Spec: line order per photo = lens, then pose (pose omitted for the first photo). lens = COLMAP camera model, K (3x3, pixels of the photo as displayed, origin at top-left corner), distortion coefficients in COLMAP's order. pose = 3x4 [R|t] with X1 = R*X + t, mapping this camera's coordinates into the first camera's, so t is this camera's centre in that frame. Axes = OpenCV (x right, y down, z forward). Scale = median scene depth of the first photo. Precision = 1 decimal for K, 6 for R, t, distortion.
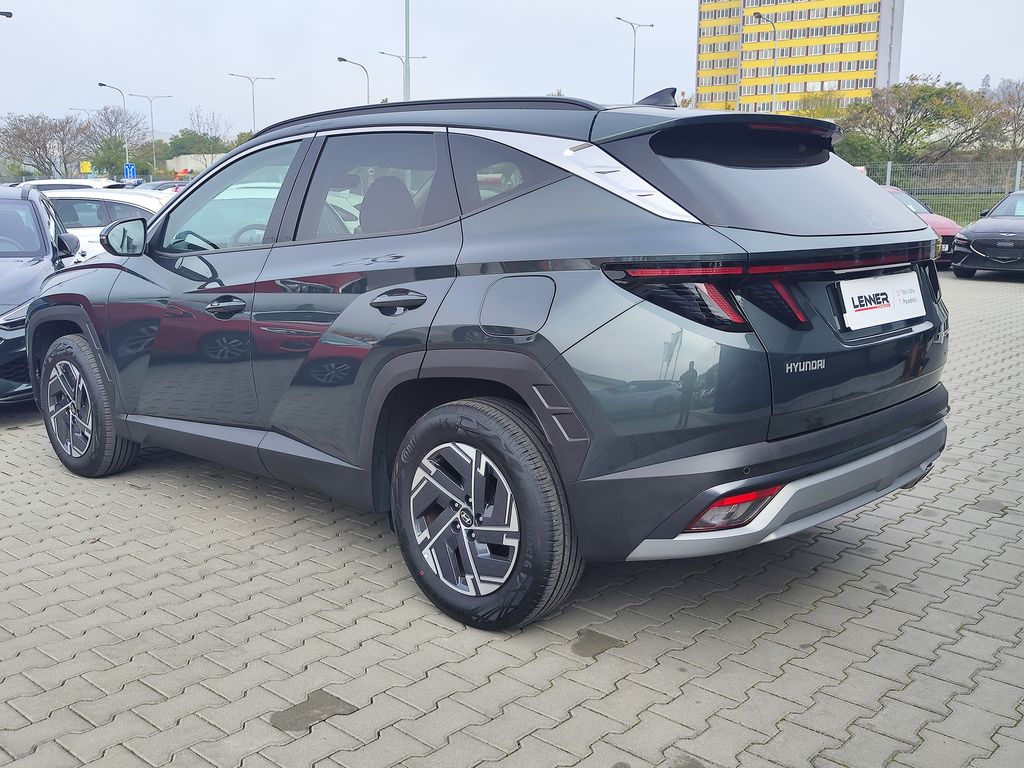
lens RADIAL K [[1010.6, 0, 512.0], [0, 1010.6, 384.0], [0, 0, 1]] dist [0.025686, -0.021797]
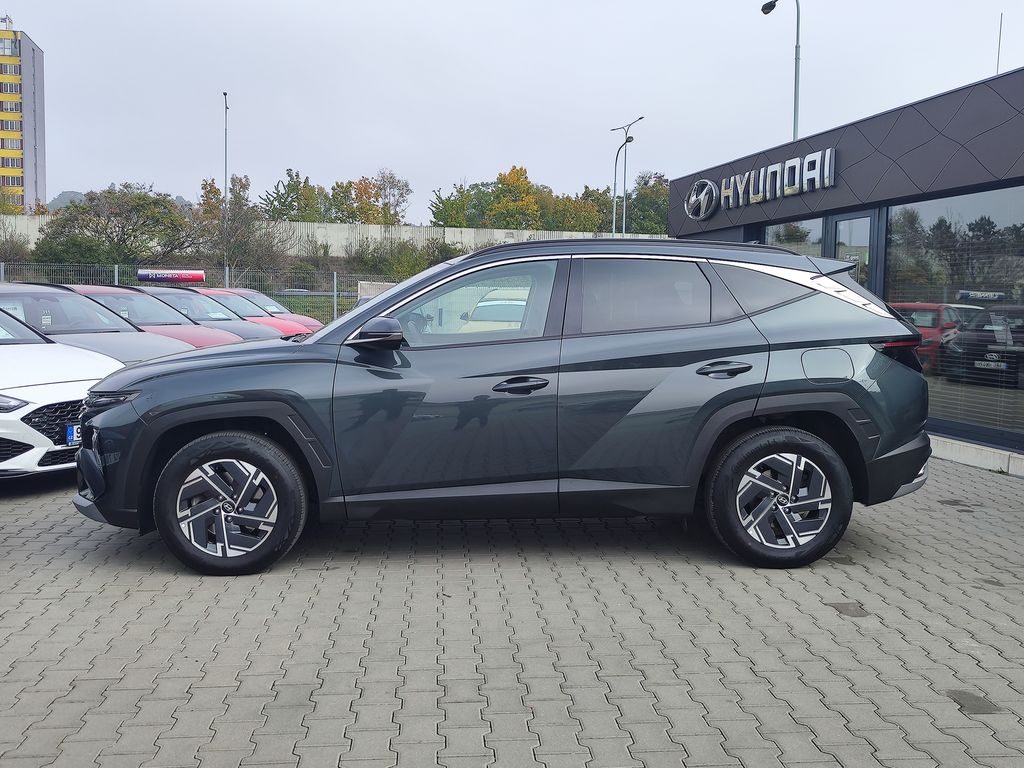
lens RADIAL K [[1010.6, 0, 512.0], [0, 1010.6, 384.0], [0, 0, 1]] dist [0.025686, -0.021797]
pose [[0.698093, -0.047782, 0.714411, -1.467182], [0.116524, 0.992051, -0.047512, -0.024539], [-0.706462, 0.116414, 0.698111, 0.154740]]
